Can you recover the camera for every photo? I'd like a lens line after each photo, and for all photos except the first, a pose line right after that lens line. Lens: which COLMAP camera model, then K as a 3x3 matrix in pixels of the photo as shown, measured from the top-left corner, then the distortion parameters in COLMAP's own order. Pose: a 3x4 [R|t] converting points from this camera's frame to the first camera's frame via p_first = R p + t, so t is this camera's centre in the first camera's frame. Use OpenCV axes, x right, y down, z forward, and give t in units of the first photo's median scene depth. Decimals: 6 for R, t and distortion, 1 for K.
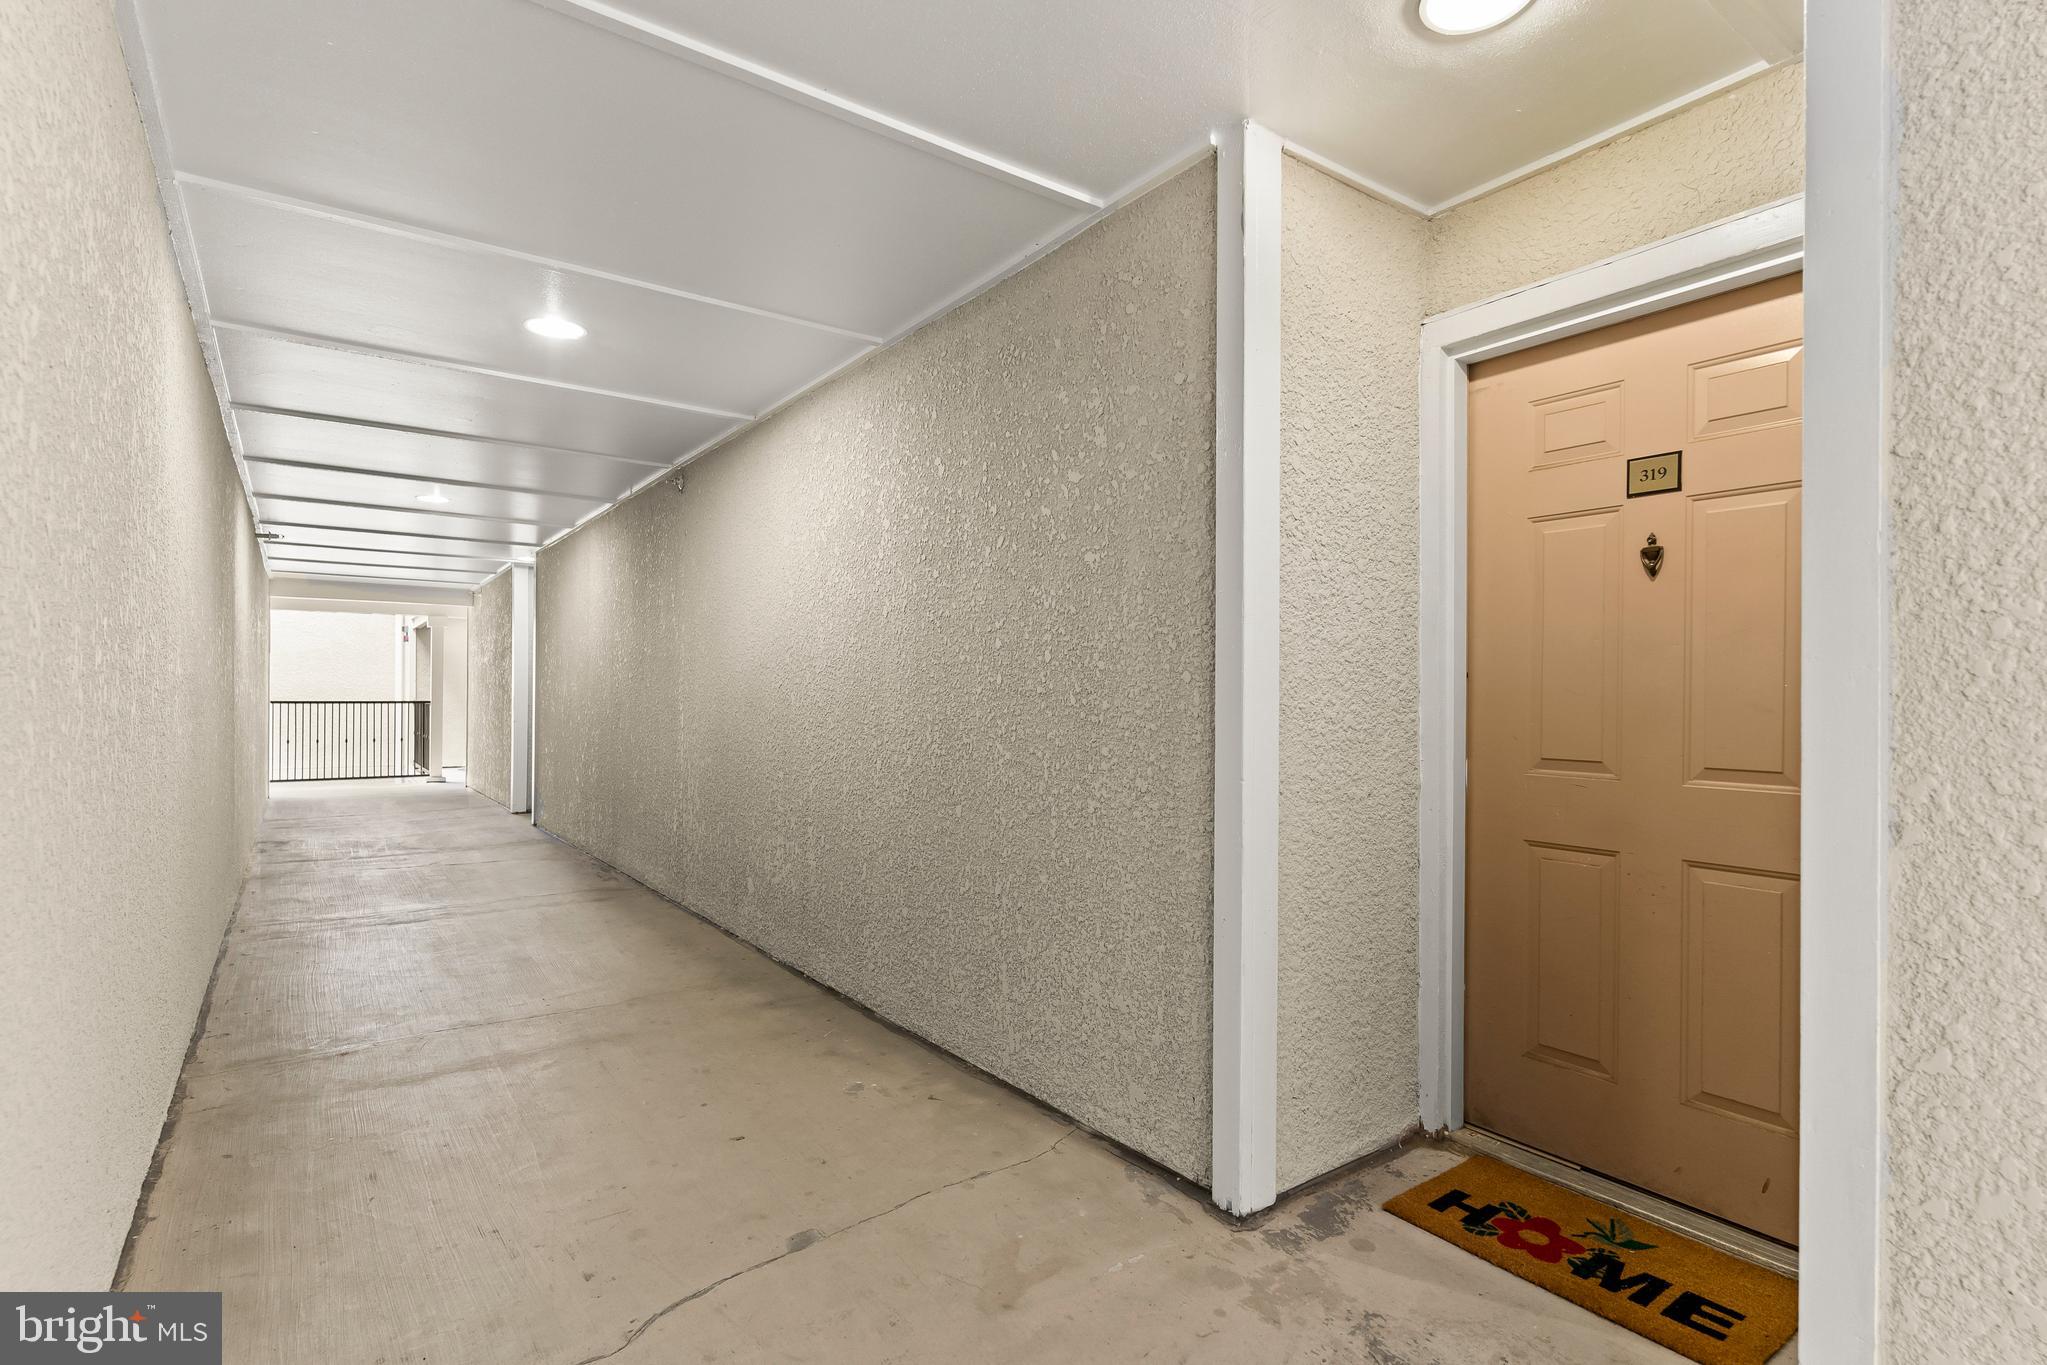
lens RADIAL K [[976.7, 0, 1015.8], [0, 976.7, 691.2], [0, 0, 1]] dist [0.003489, -0.000117]
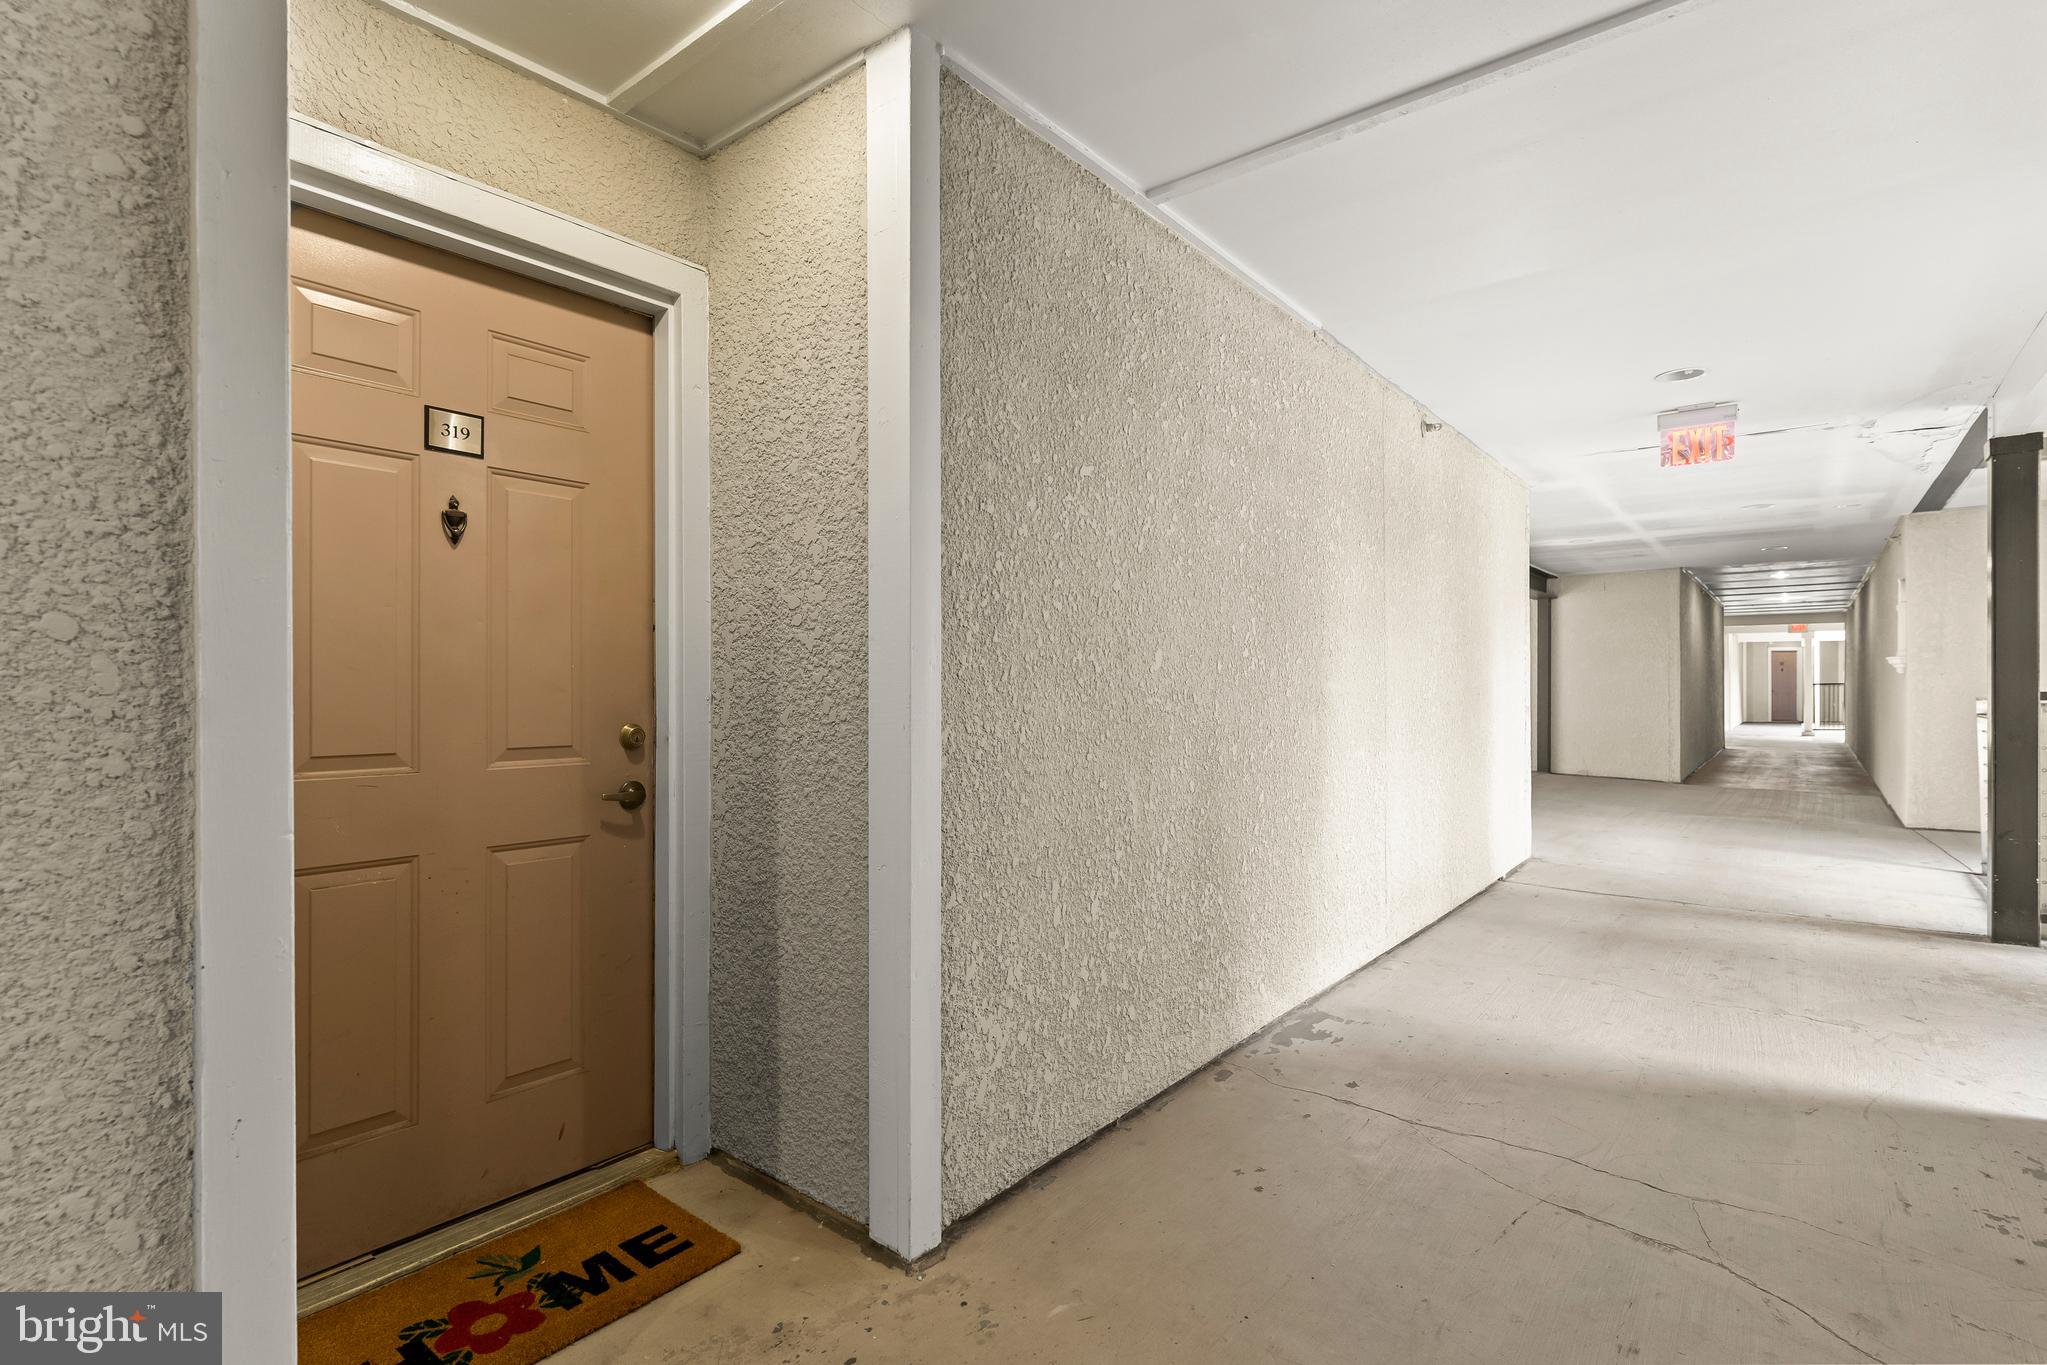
lens RADIAL K [[976.7, 0, 1014.8], [0, 976.7, 683.3], [0, 0, 1]] dist [0.003489, -0.000117]
pose [[-0.258491, -0.003779, 0.966006, -0.379253], [-0.007105, 0.999973, 0.002010, 0.007088], [-0.965988, -0.006344, -0.258511, 0.764199]]
